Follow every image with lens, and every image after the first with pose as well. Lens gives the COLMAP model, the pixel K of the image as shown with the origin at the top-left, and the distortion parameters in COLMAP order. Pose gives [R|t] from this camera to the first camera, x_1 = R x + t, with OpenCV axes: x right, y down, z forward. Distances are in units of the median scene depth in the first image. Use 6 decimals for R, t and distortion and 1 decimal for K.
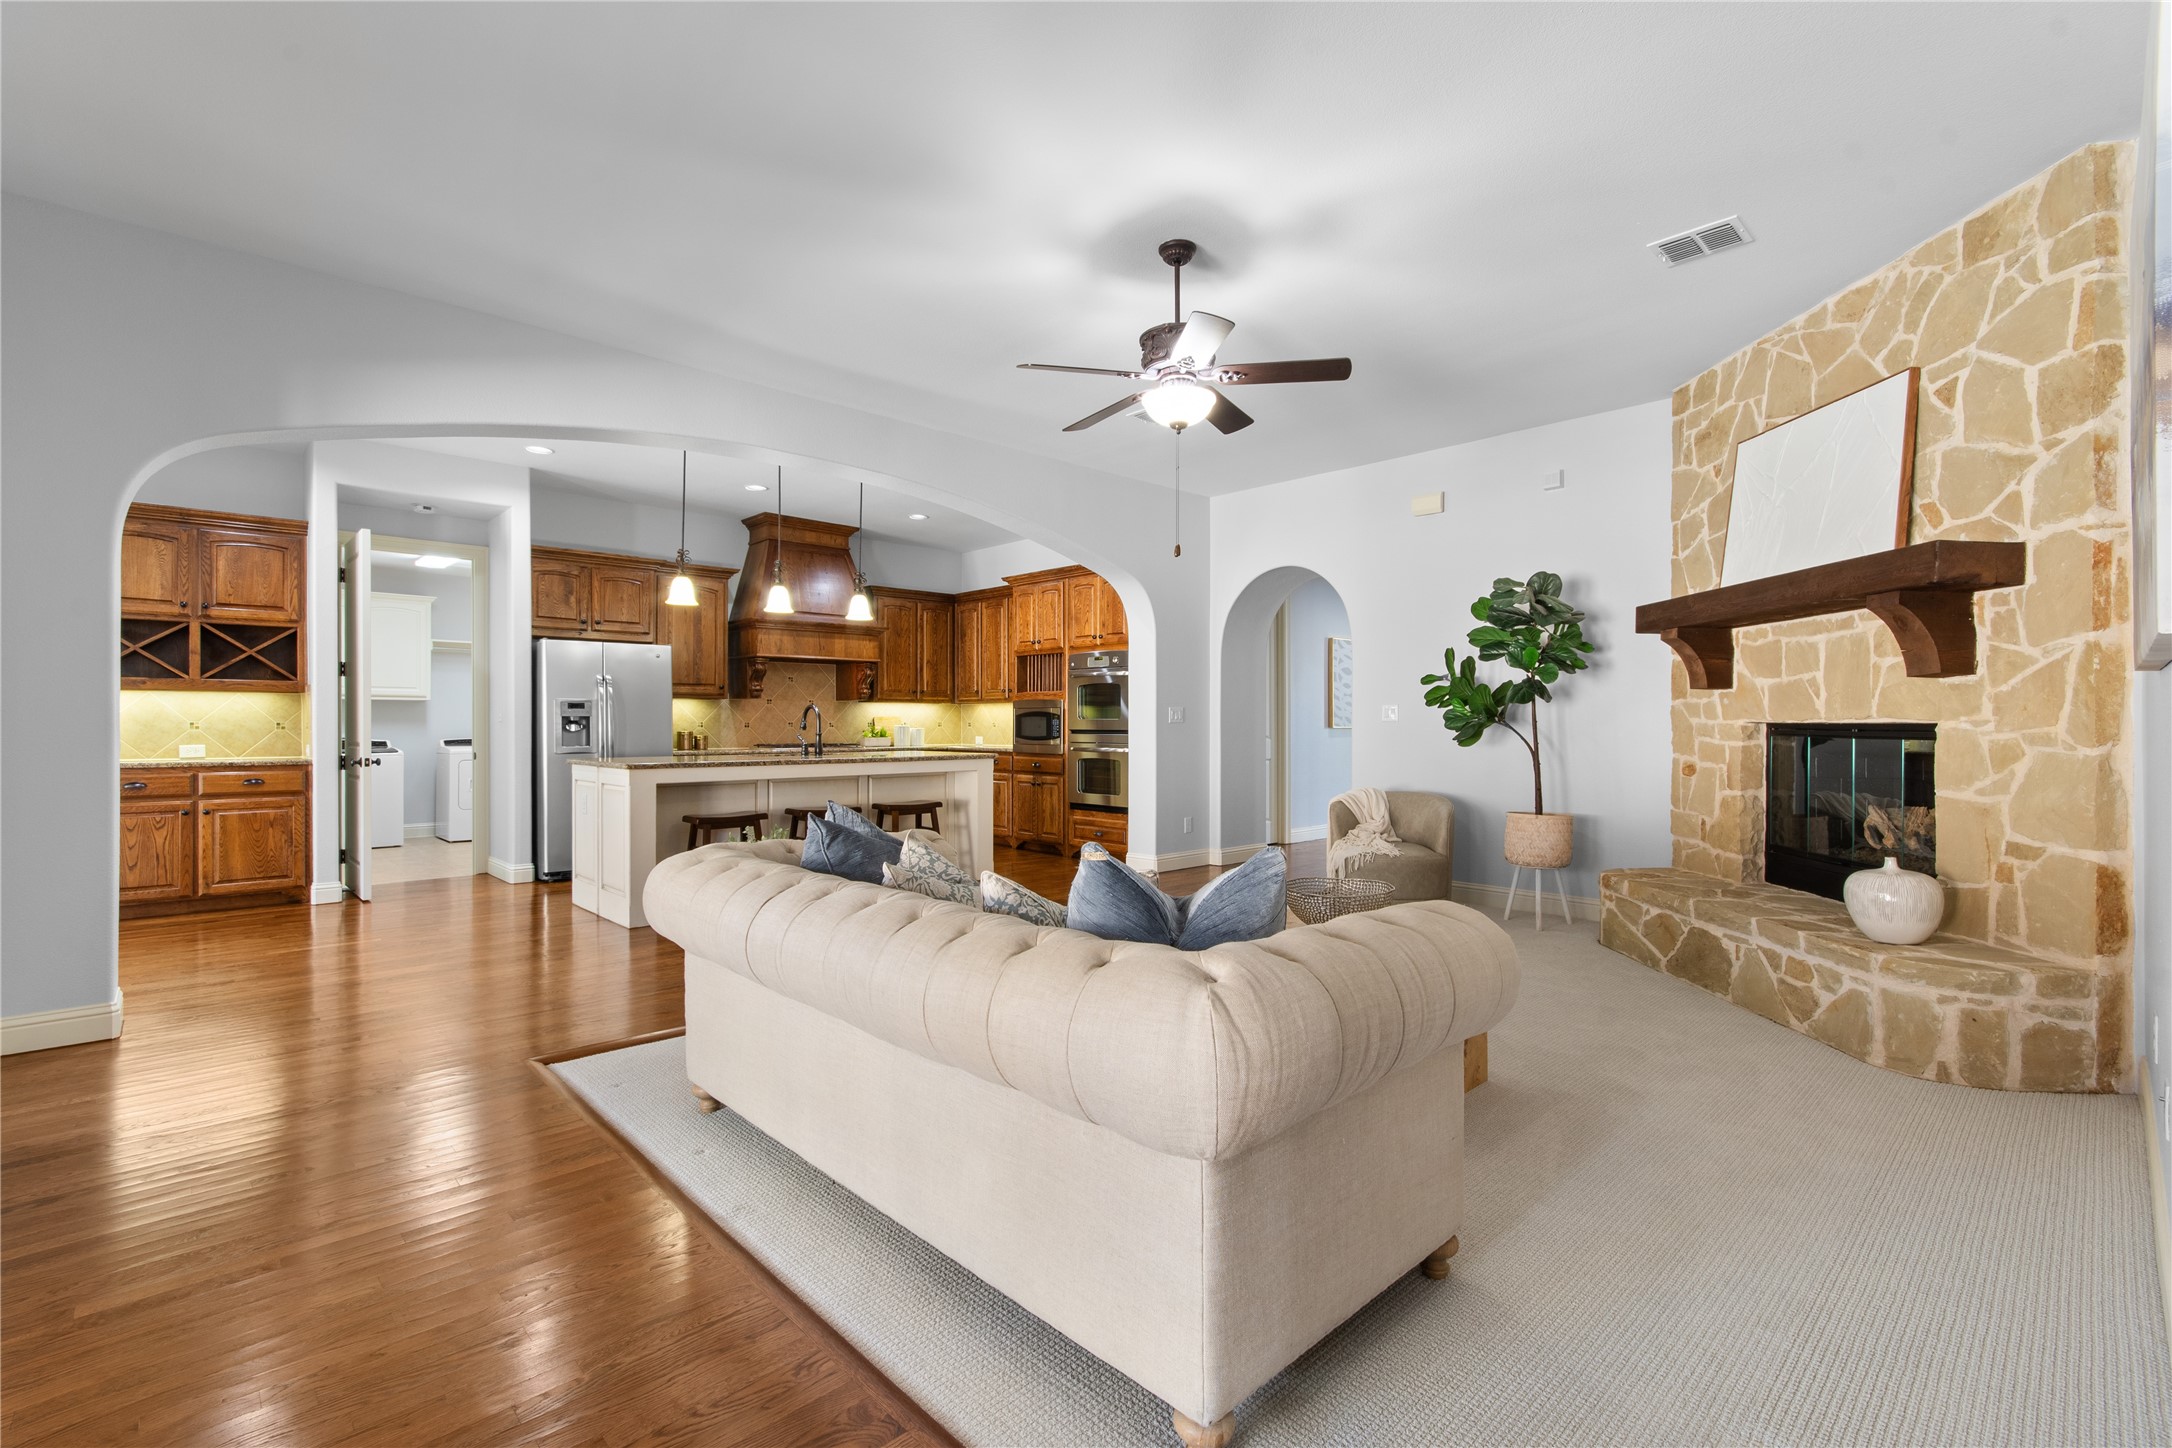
lens RADIAL K [[960.6, 0, 1074.9], [0, 960.6, 718.8], [0, 0, 1]] dist [0.005908, 0.001529]
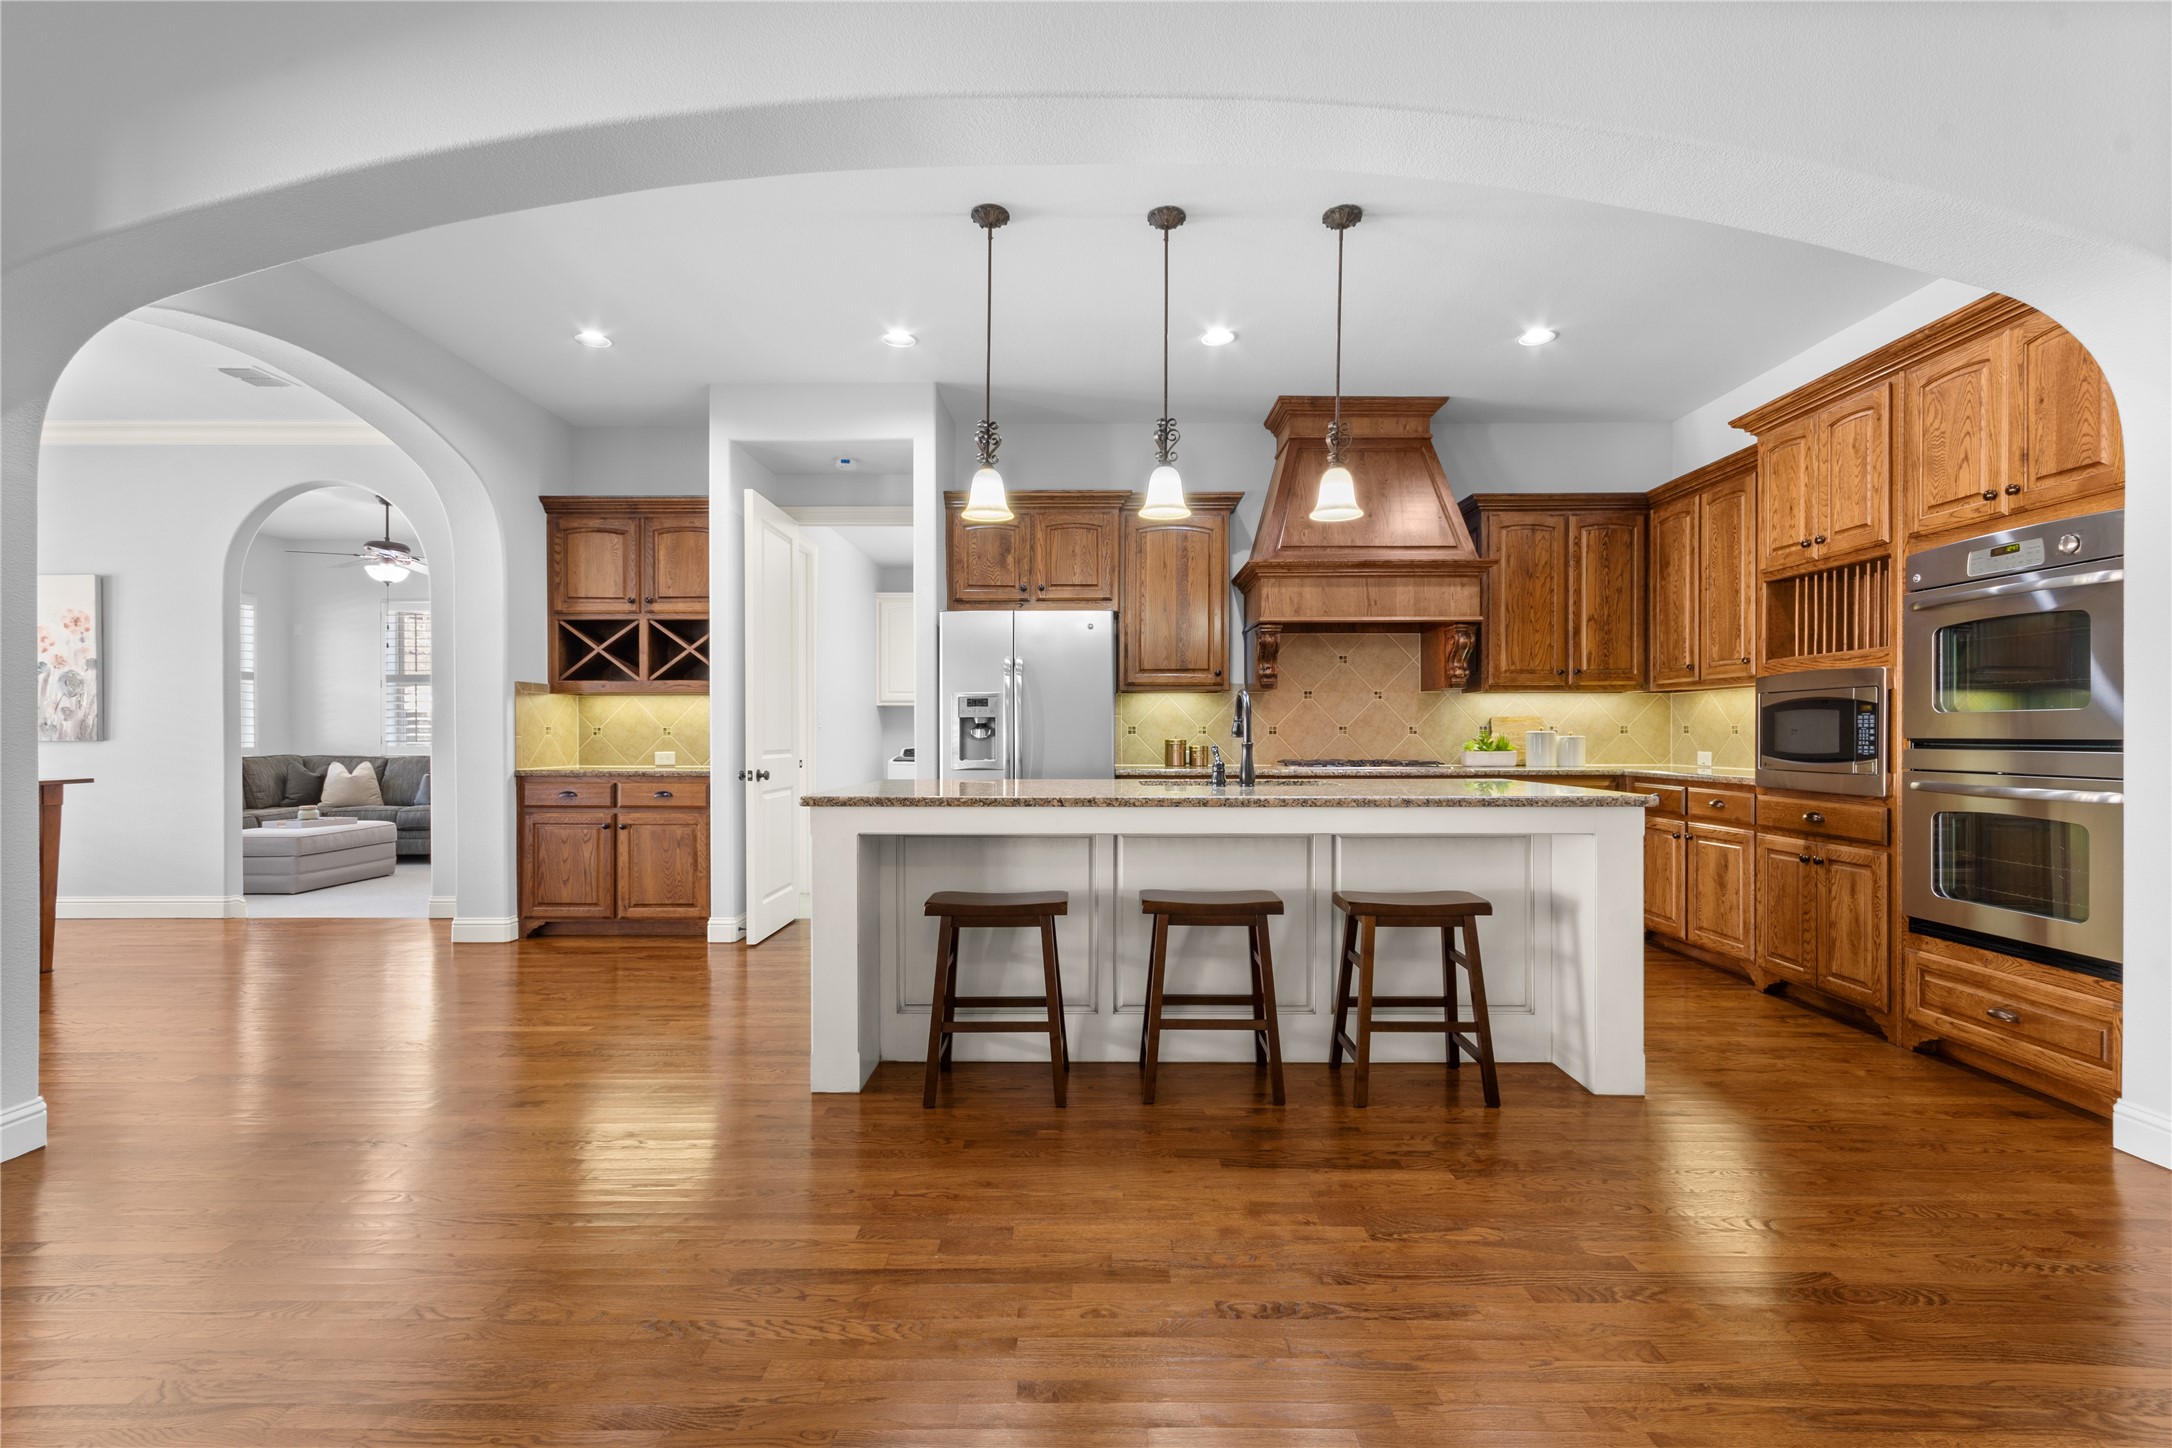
lens RADIAL K [[960.6, 0, 1080.0], [0, 960.6, 737.6], [0, 0, 1]] dist [0.005908, 0.001529]
pose [[0.726273, 0.001747, -0.687404, 0.020796], [0.004336, 0.999965, 0.007123, 0.006335], [0.687392, -0.008154, 0.726241, 0.451055]]
